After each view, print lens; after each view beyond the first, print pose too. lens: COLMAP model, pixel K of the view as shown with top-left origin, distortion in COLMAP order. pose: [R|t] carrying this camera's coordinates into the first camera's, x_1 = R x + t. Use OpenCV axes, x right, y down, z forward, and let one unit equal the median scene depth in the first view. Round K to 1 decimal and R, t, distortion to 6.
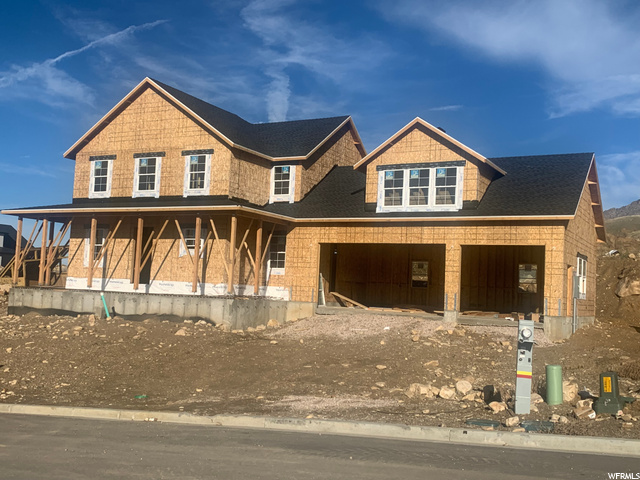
lens RADIAL K [[744.3, 0, 320.0], [0, 744.3, 240.0], [0, 0, 1]] dist [0.079264, -0.003953]
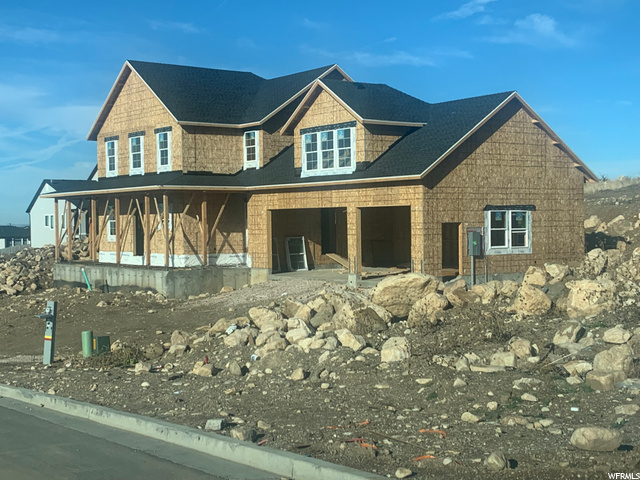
lens RADIAL K [[1041.3, 0, 320.0], [0, 1041.3, 240.0], [0, 0, 1]] dist [0.024666, 0.034842]
pose [[0.898856, -0.050745, -0.435297, 0.673884], [0.086516, 0.994273, 0.062743, -0.037452], [0.429620, -0.094057, 0.898098, -0.235212]]
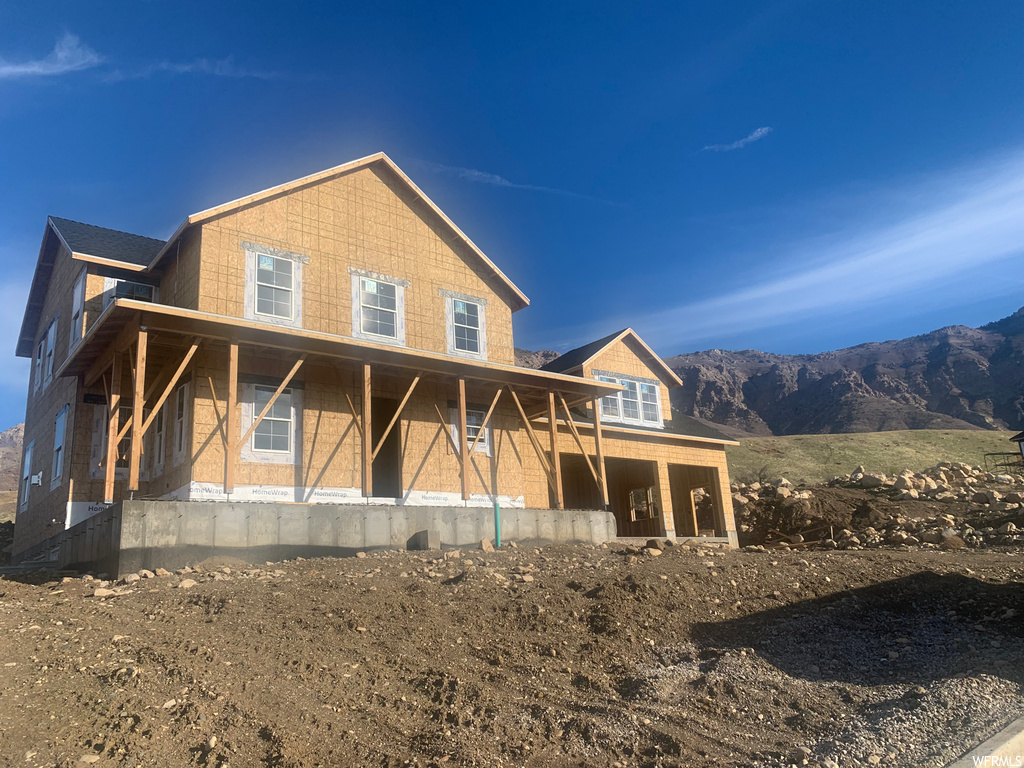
lens RADIAL K [[780.8, 0, 512.0], [0, 780.8, 384.0], [0, 0, 1]] dist [0.057520, 0.000164]
pose [[0.378183, 0.174579, 0.909120, -0.777943], [0.009241, 0.981296, -0.192284, 0.092792], [-0.925685, 0.081120, 0.369496, 0.724864]]
